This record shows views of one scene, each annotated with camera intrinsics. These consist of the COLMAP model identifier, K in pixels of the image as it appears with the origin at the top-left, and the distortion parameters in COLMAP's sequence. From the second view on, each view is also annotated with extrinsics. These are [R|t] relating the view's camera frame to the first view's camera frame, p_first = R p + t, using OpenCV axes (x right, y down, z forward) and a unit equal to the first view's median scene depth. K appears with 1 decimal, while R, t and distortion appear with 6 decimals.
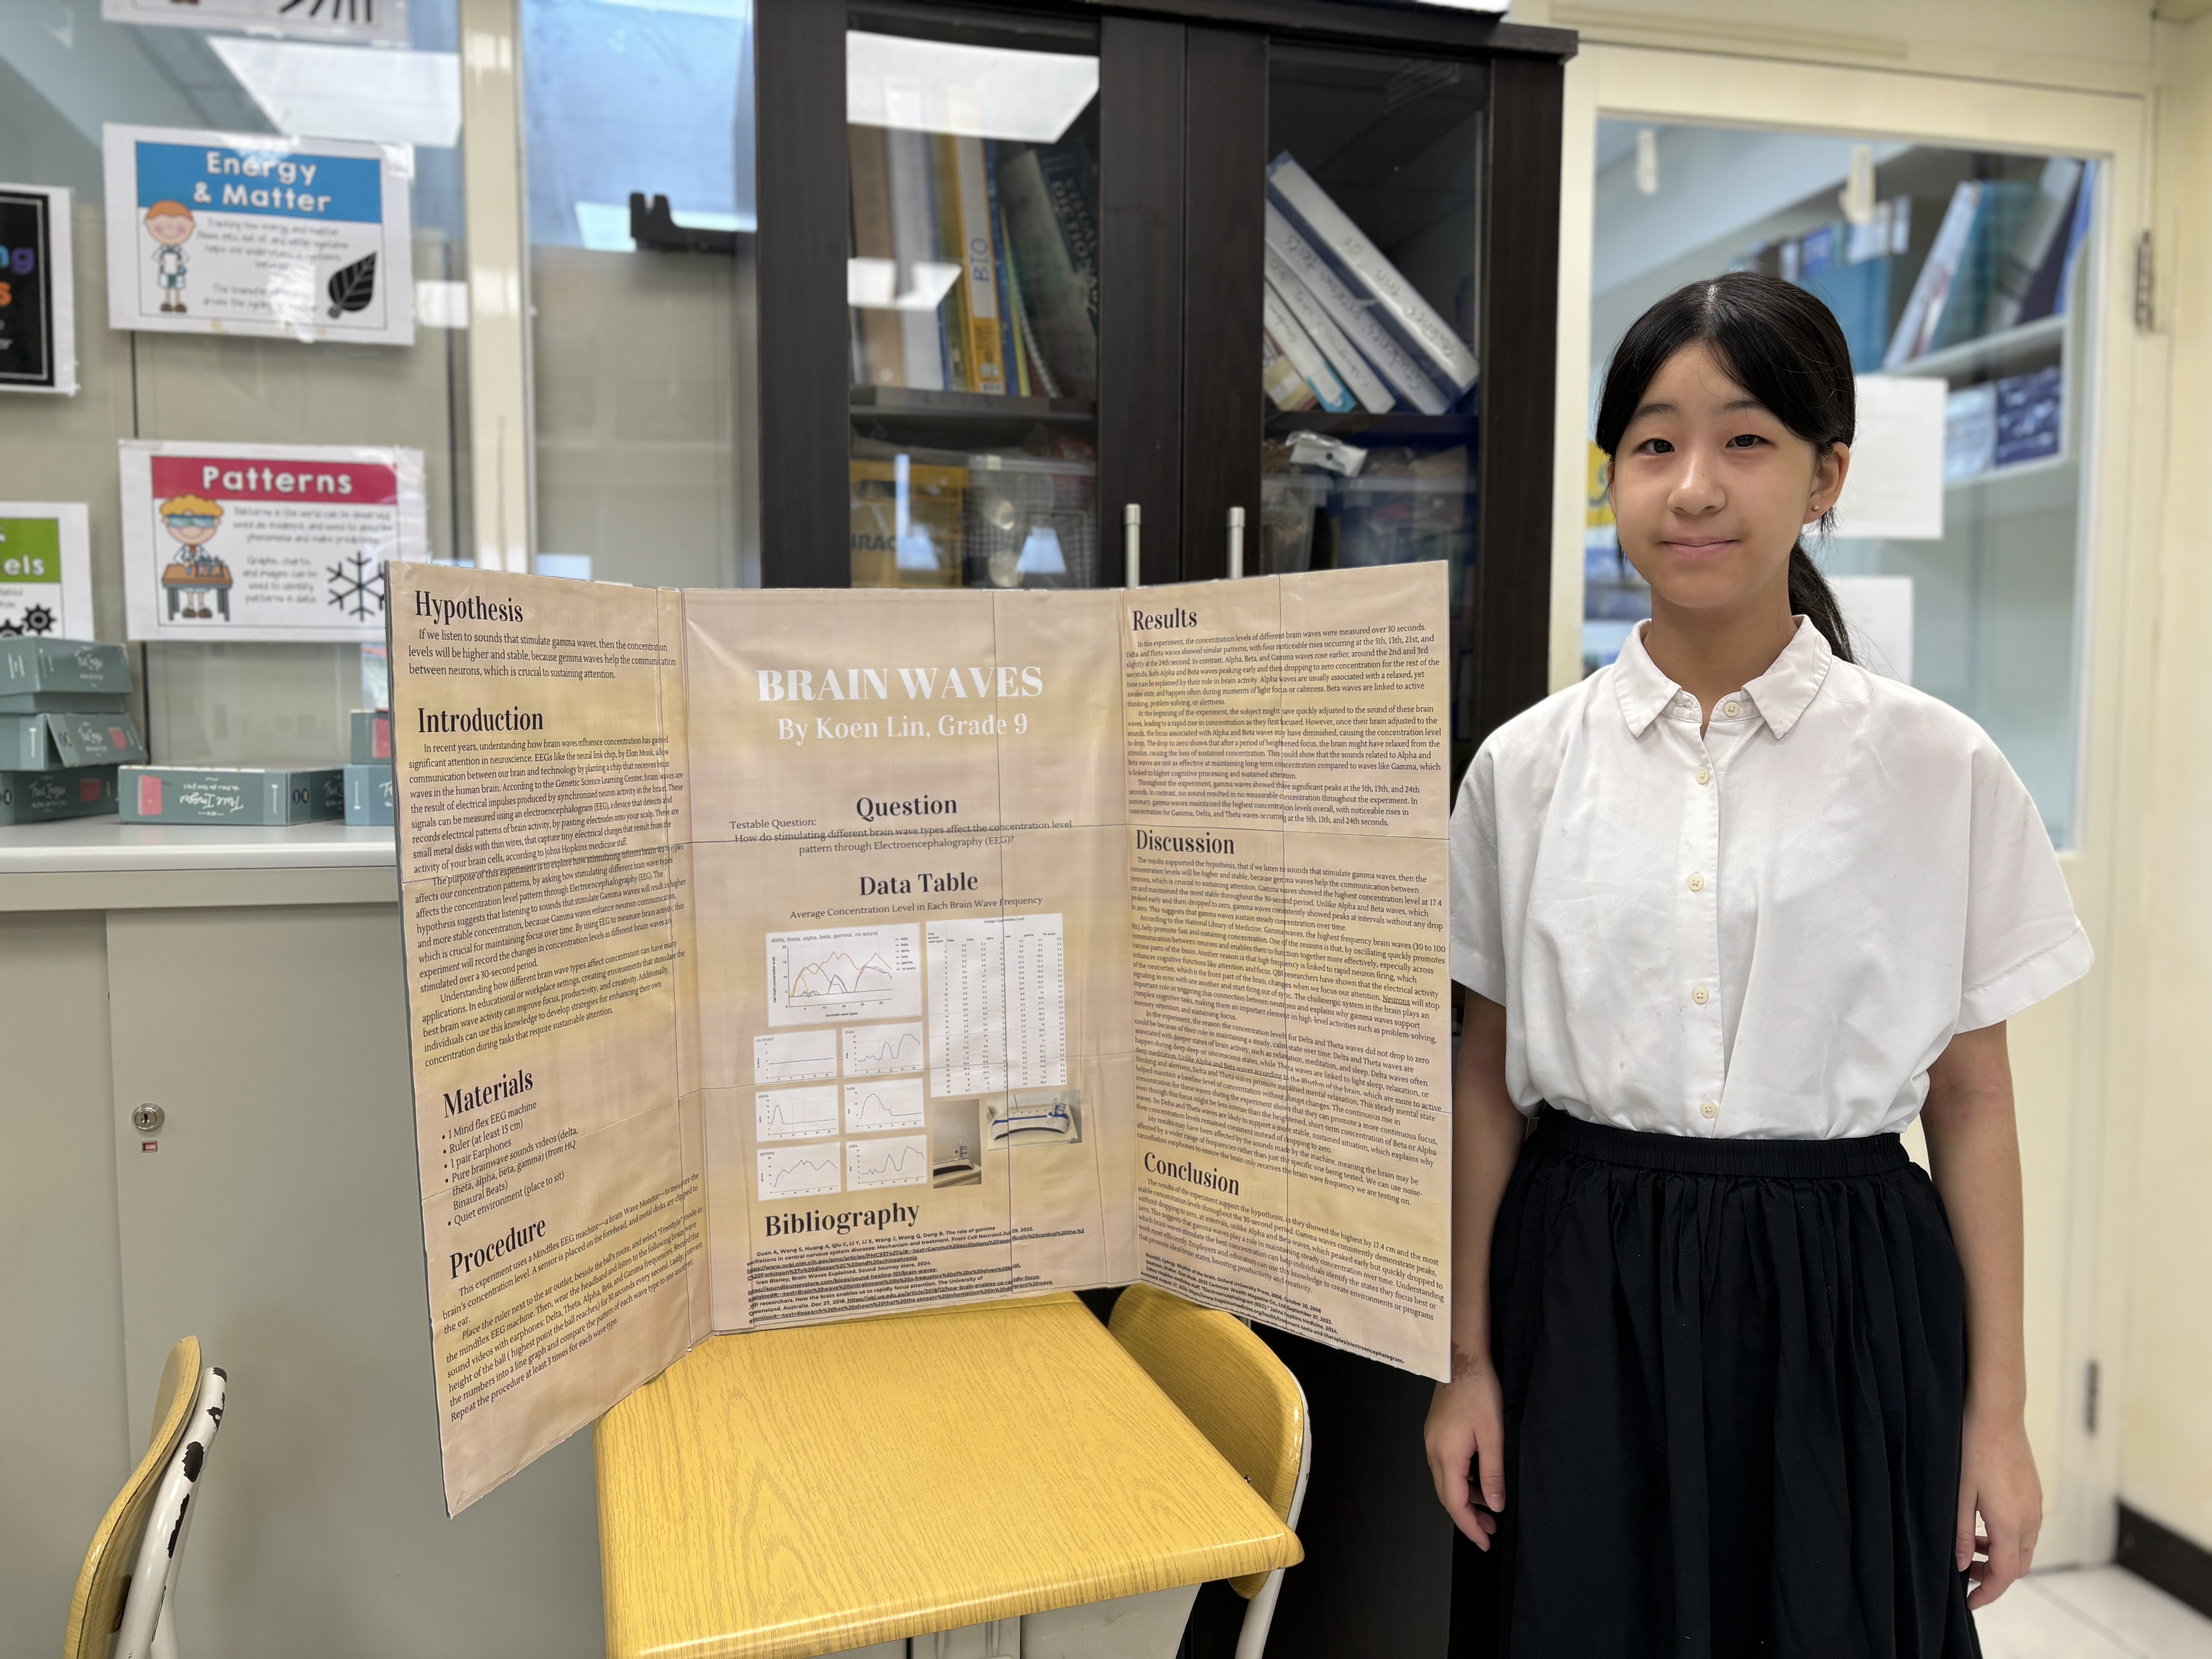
lens RADIAL K [[1682.4, 0, 1116.7], [0, 1682.4, 833.5], [0, 0, 1]] dist [0.040824, -0.029010]
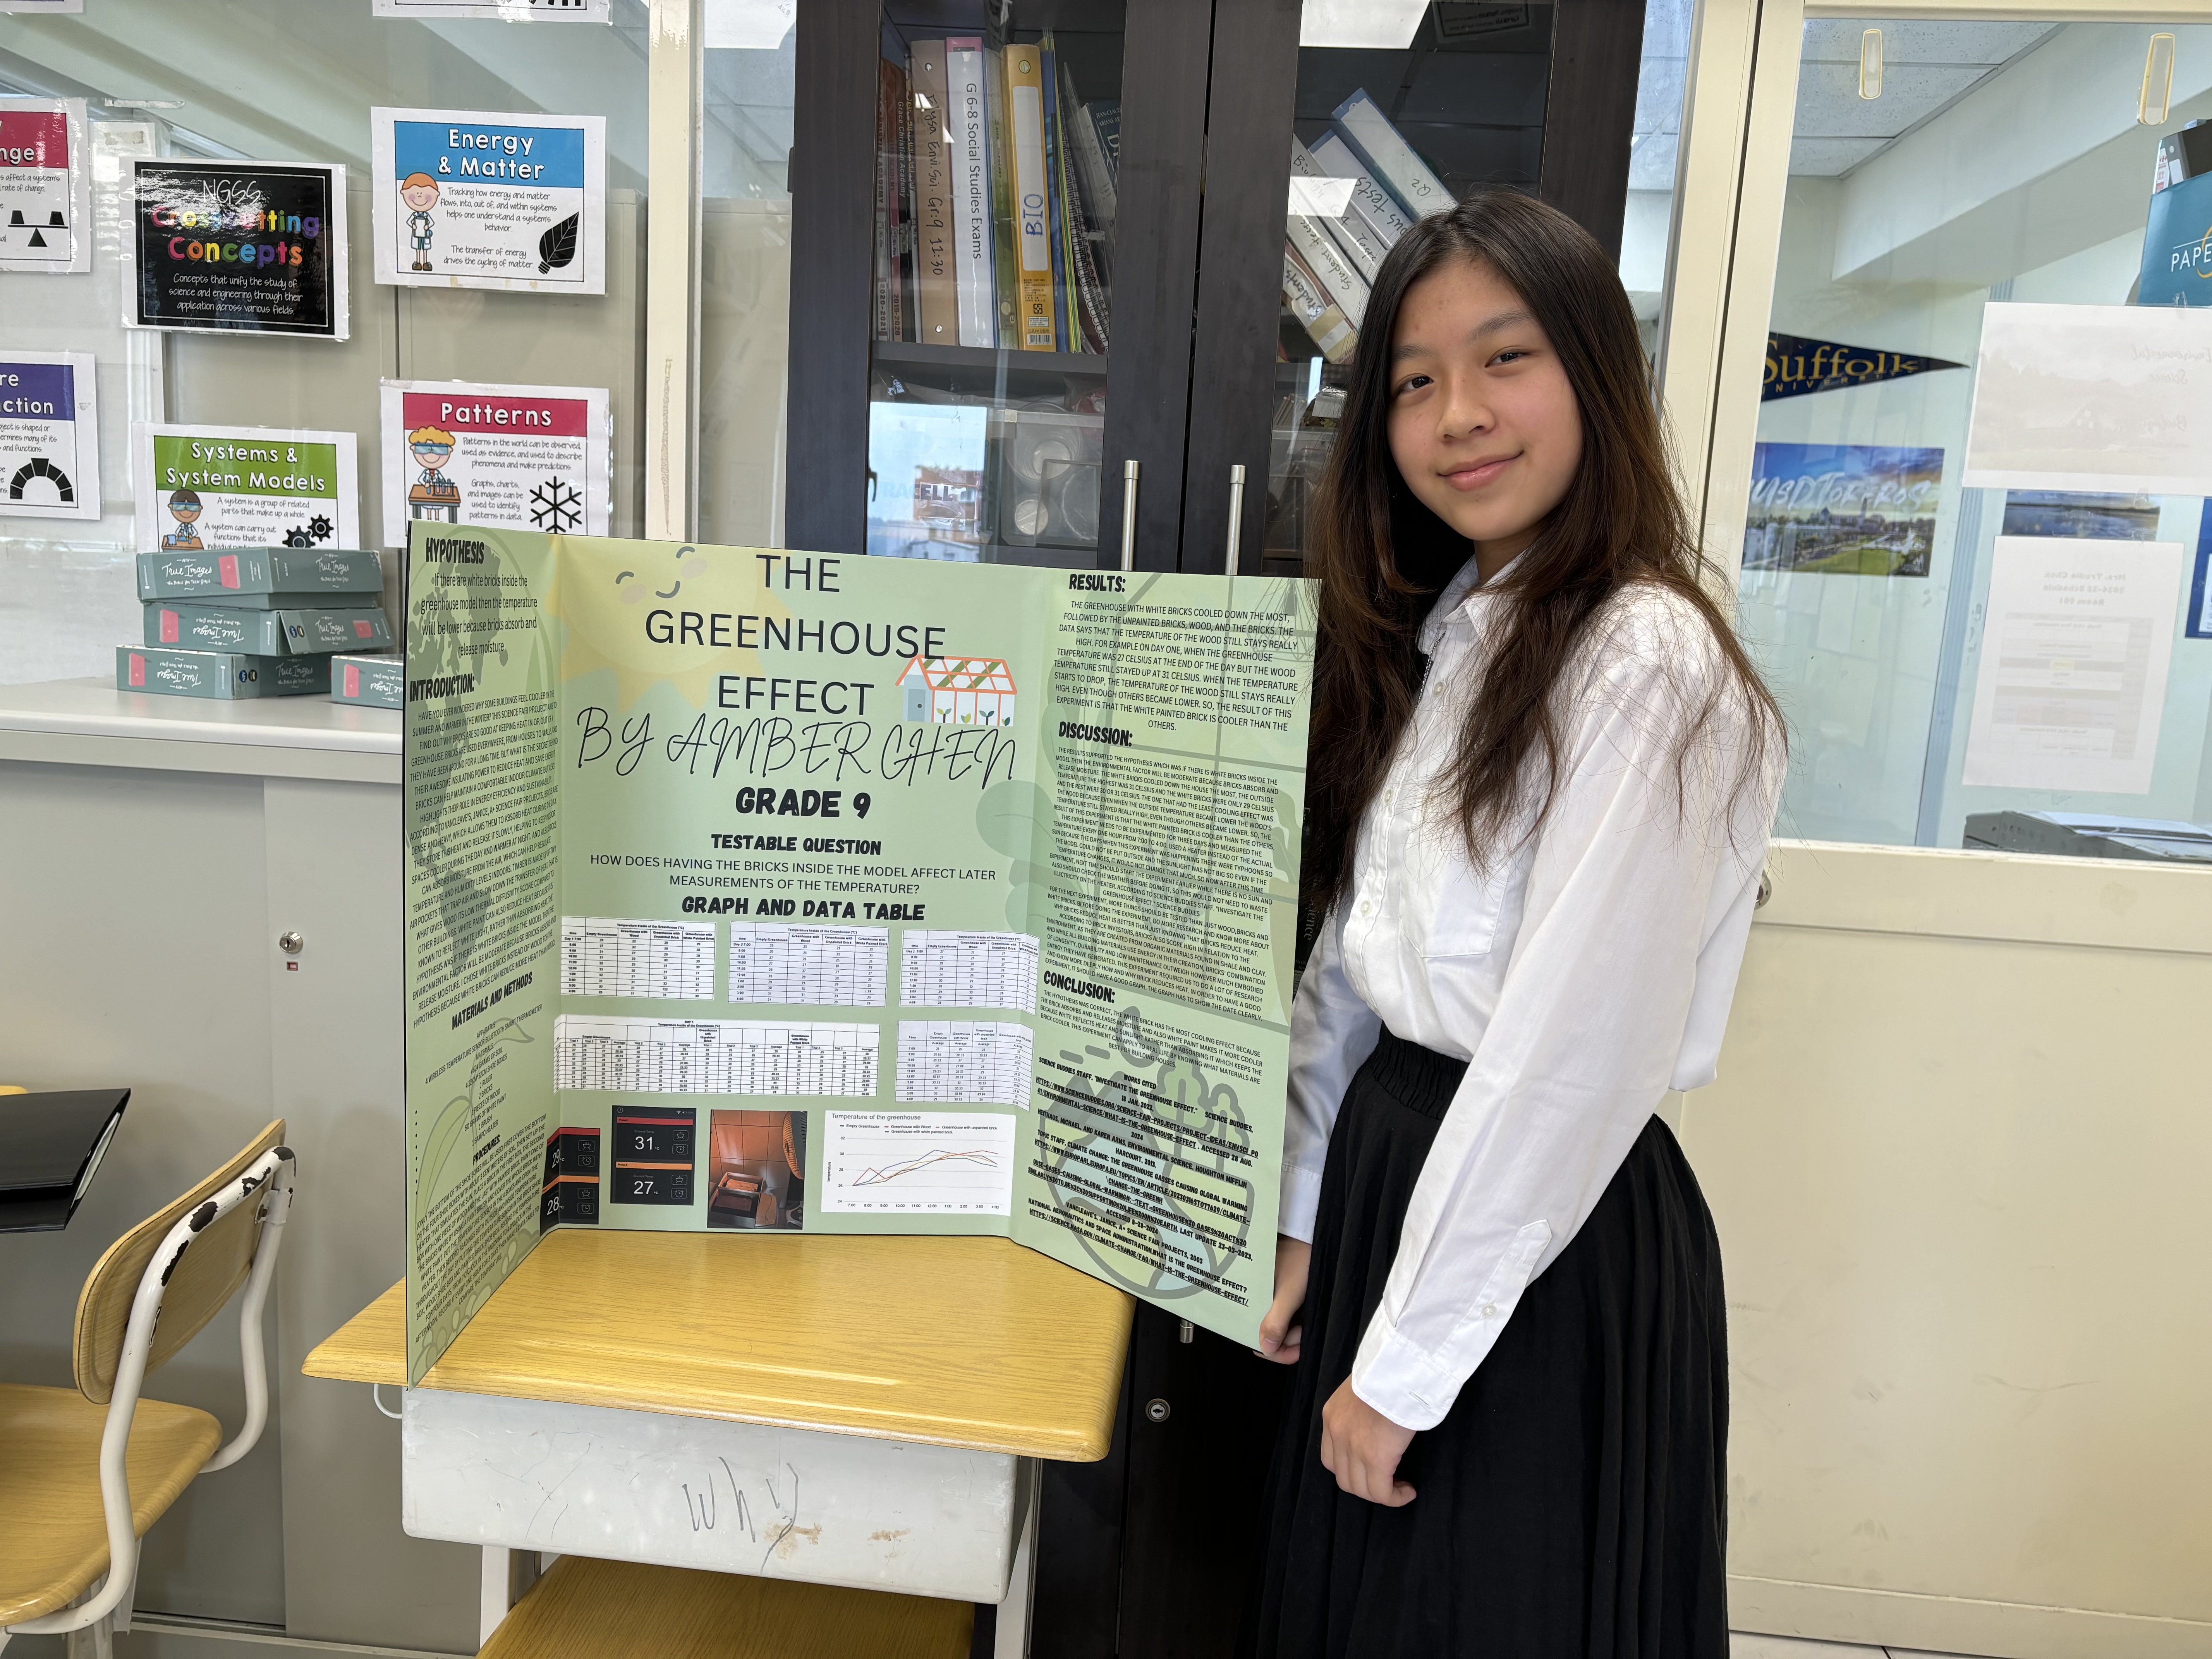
lens RADIAL K [[1682.4, 0, 1100.2], [0, 1682.4, 831.9], [0, 0, 1]] dist [0.040824, -0.029010]
pose [[0.945806, 0.093437, -0.311000, 0.295191], [-0.071469, 0.994122, 0.081323, -0.046481], [0.316771, -0.054688, 0.946924, 0.008176]]
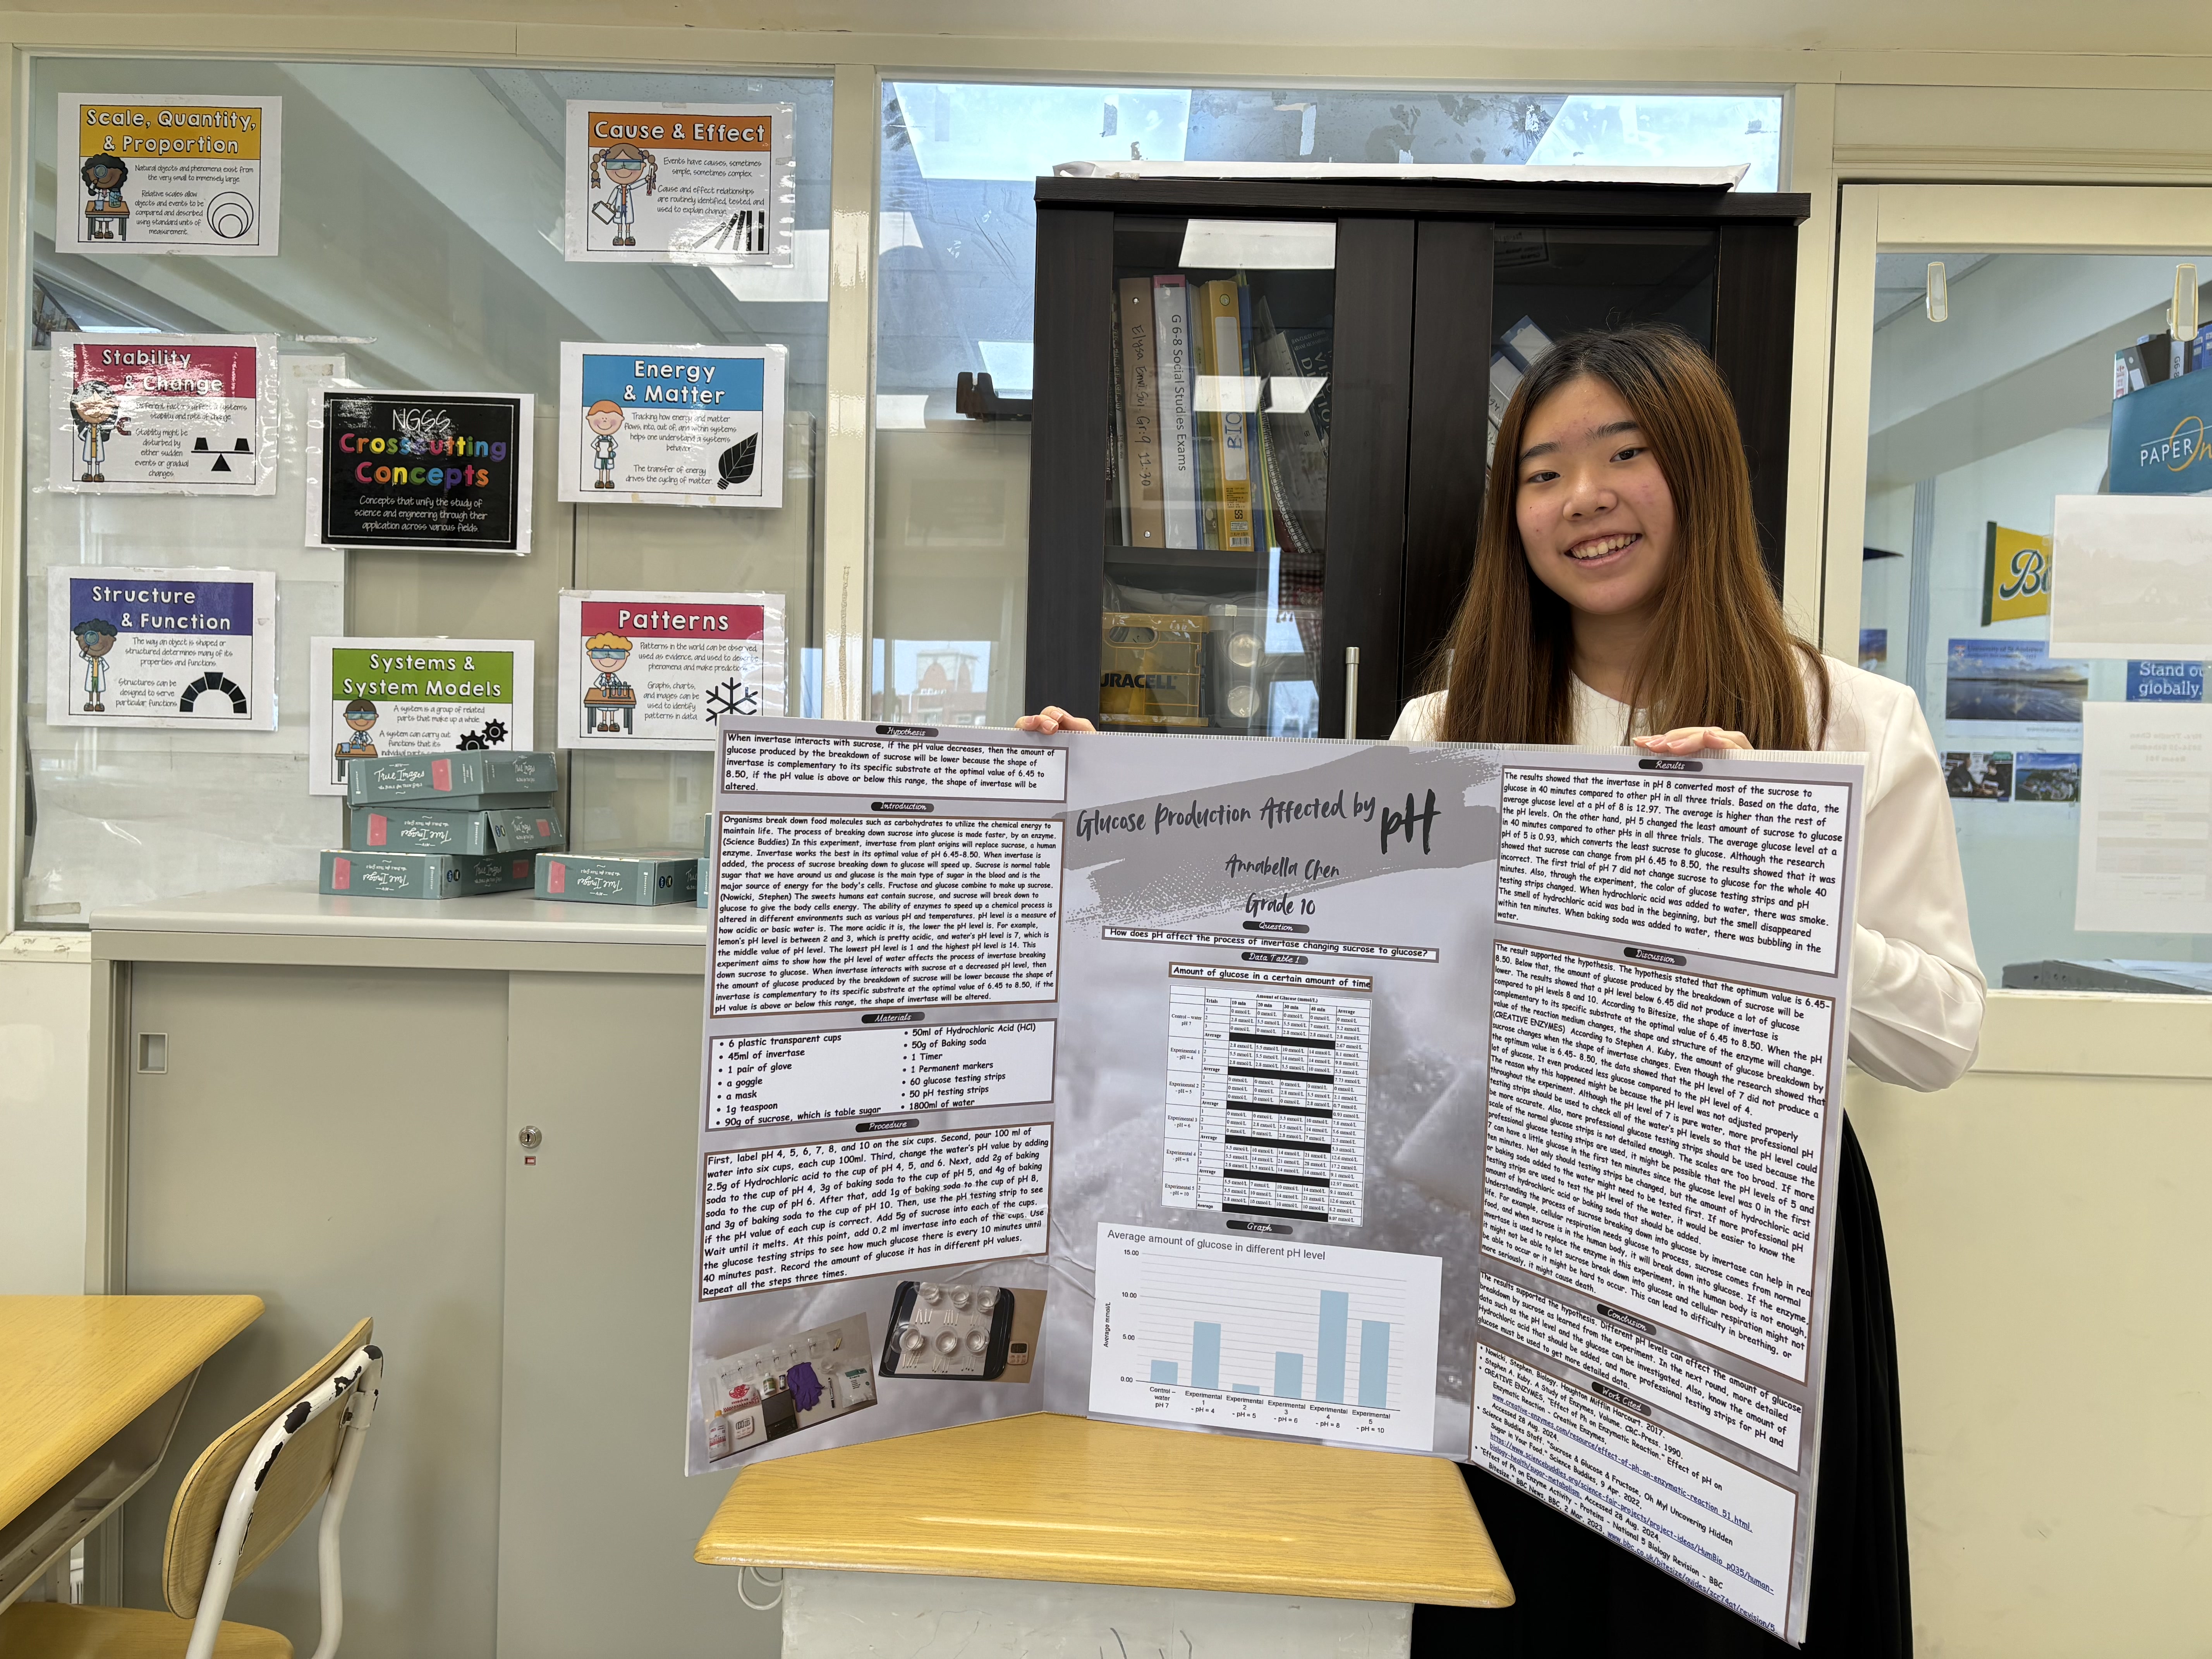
lens RADIAL K [[1682.4, 0, 1091.7], [0, 1682.4, 807.6], [0, 0, 1]] dist [0.040824, -0.029010]
pose [[0.965866, 0.027398, -0.257589, 0.116775], [-0.041617, 0.997886, -0.049909, -0.024924], [0.255678, 0.058925, 0.964965, -0.092249]]
